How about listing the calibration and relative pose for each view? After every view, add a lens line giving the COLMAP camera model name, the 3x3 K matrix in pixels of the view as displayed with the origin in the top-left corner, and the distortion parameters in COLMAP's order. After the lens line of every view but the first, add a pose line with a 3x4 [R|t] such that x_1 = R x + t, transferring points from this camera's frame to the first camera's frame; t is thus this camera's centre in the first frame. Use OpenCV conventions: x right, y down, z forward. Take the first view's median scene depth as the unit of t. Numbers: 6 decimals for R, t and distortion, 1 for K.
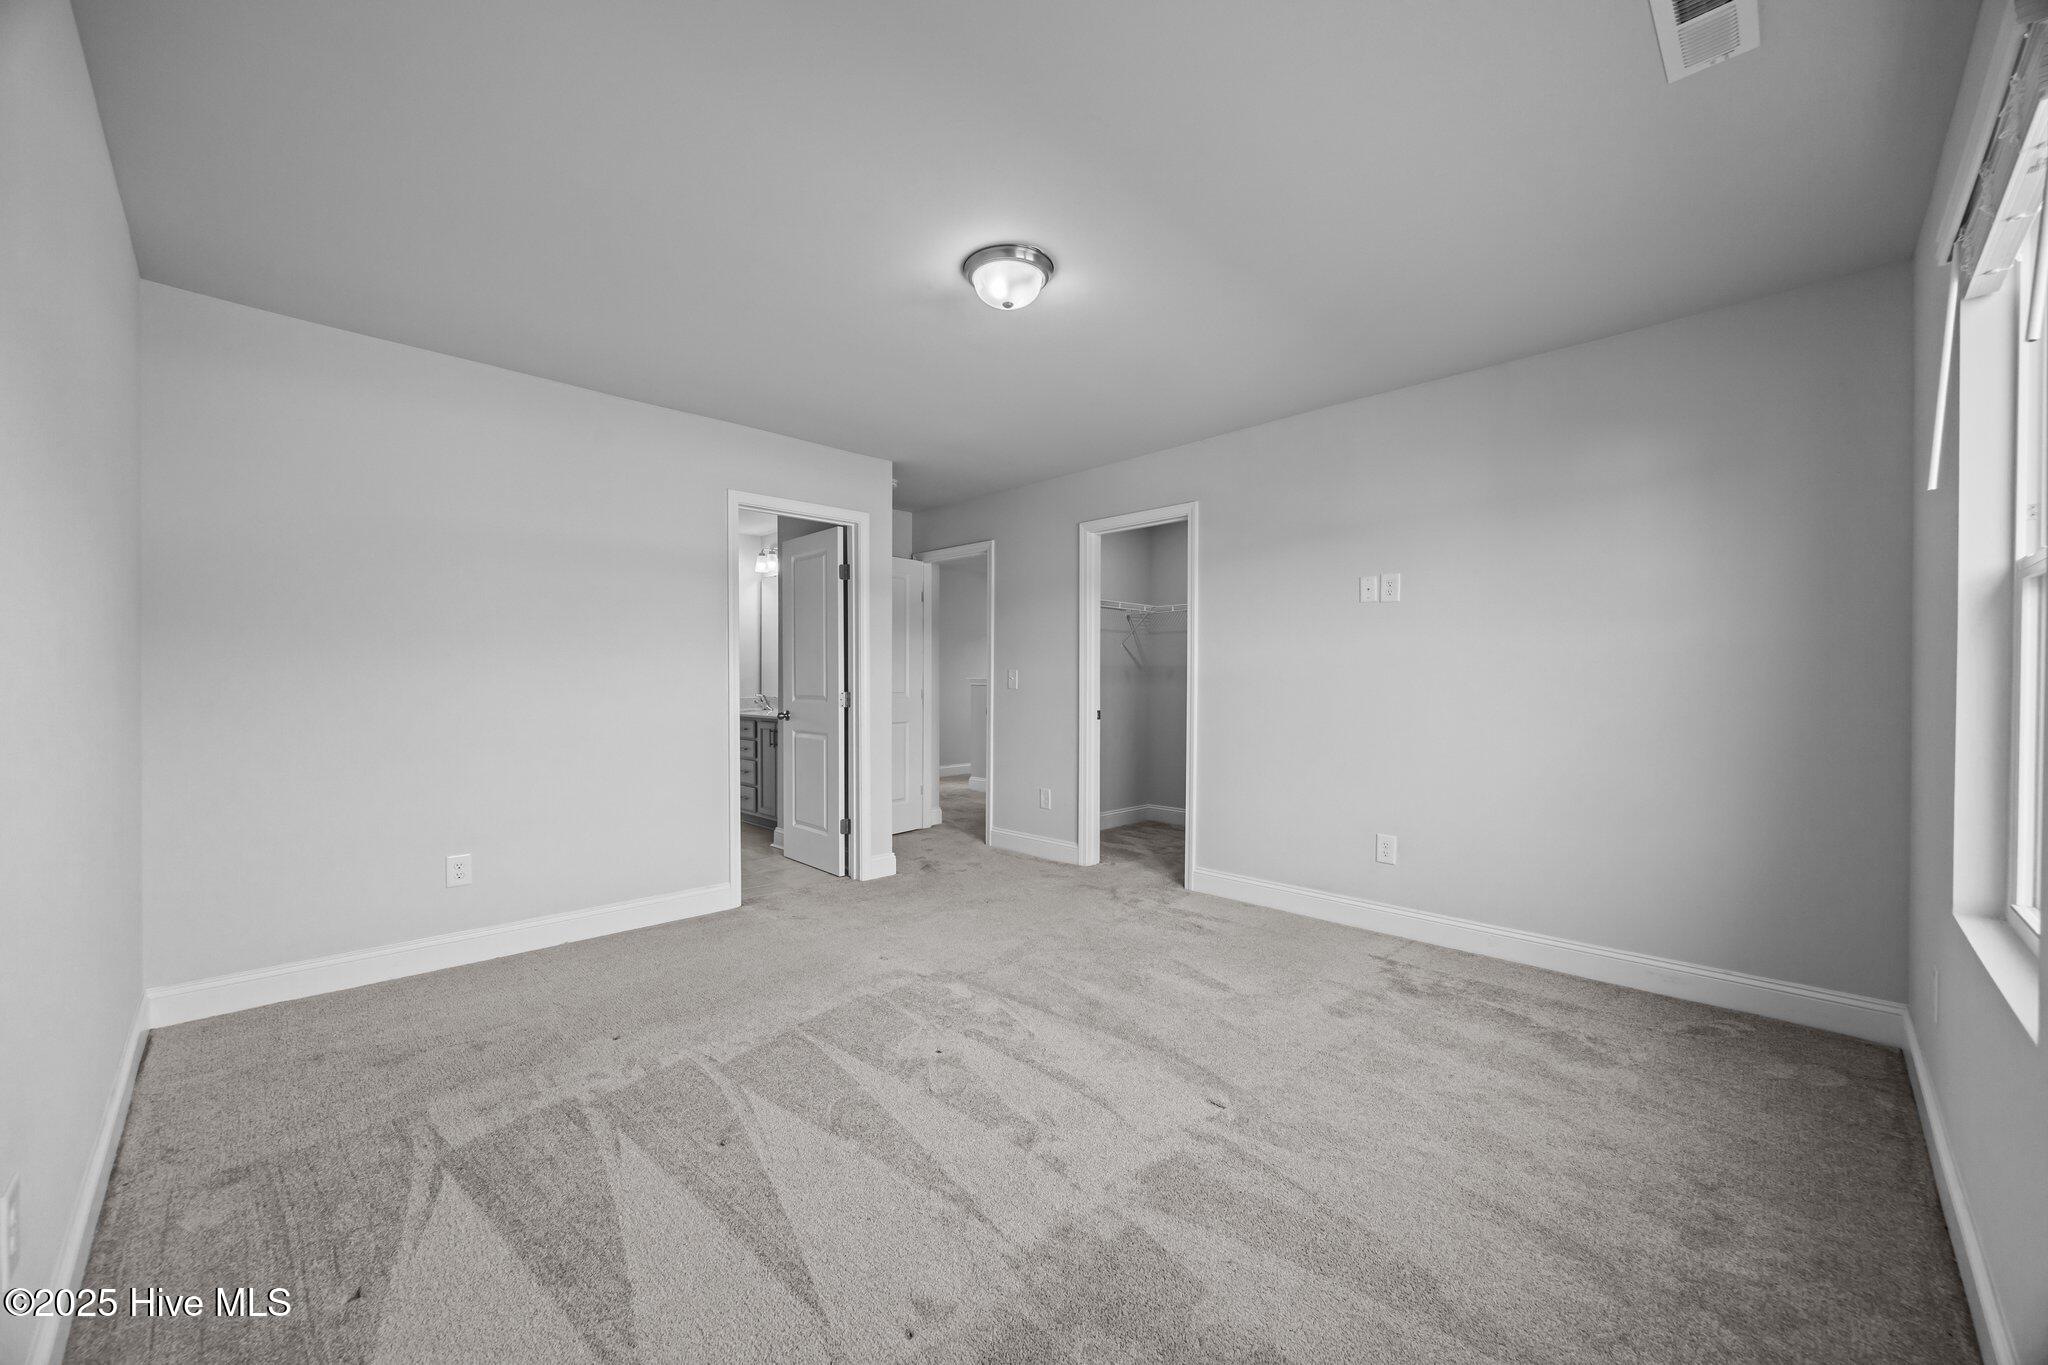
lens RADIAL K [[781.8, 0, 1024.0], [0, 781.8, 682.5], [0, 0, 1]] dist [0.000590, 0.015805]
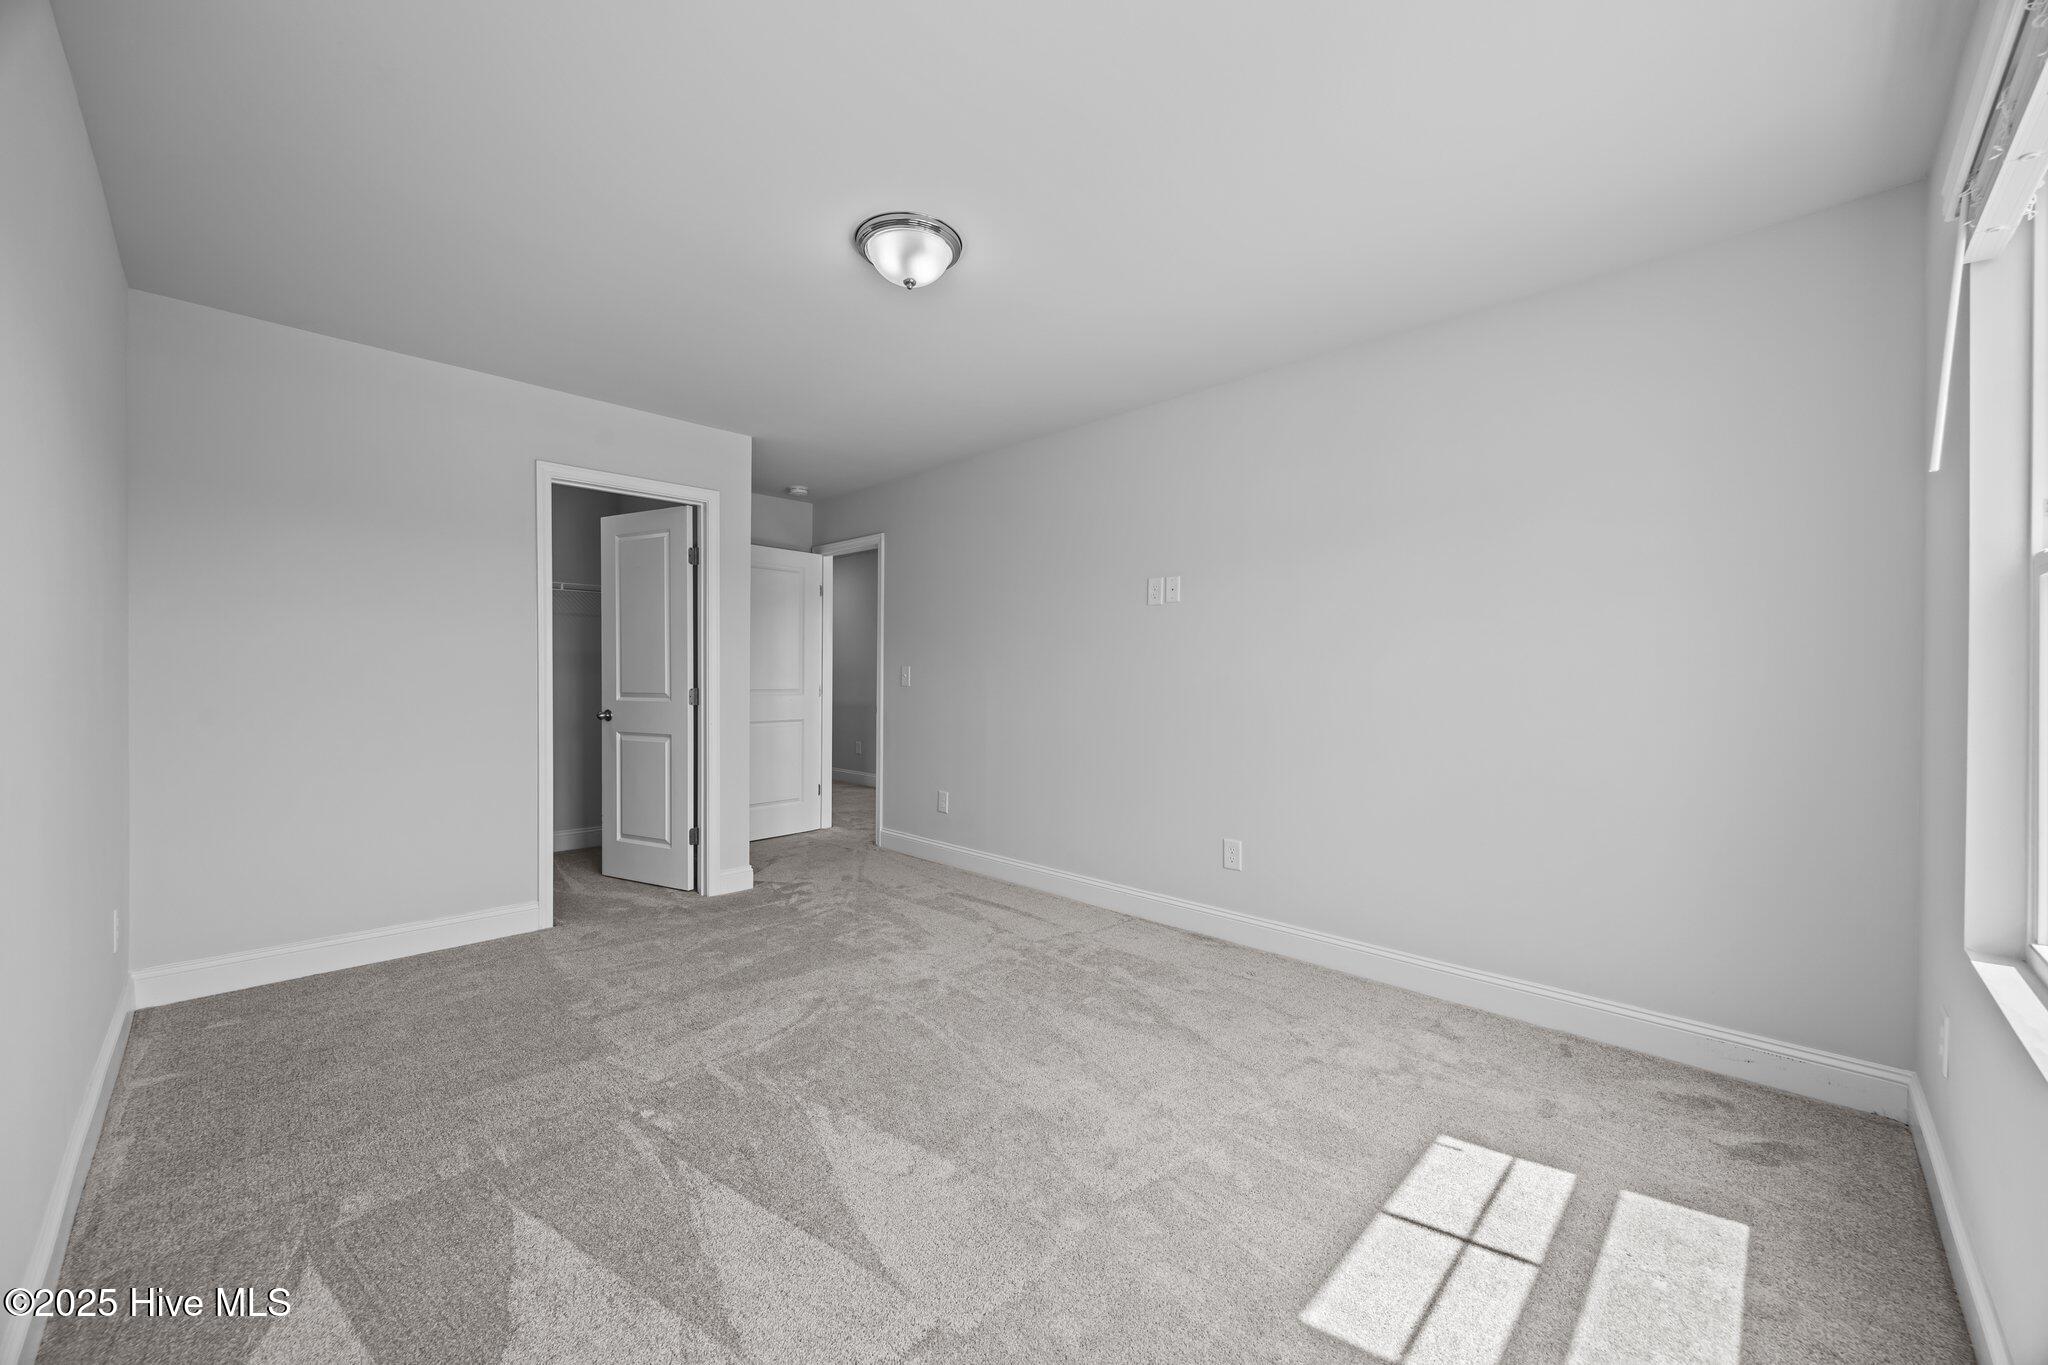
lens RADIAL K [[695.5, 0, 1024.0], [0, 695.5, 682.5], [0, 0, 1]] dist [0.021359, 0.000038]
pose [[0.998825, 0.005273, -0.048183, 0.185308], [-0.005468, 0.999977, -0.003925, 0.003993], [0.048161, 0.004184, 0.998831, 0.185441]]
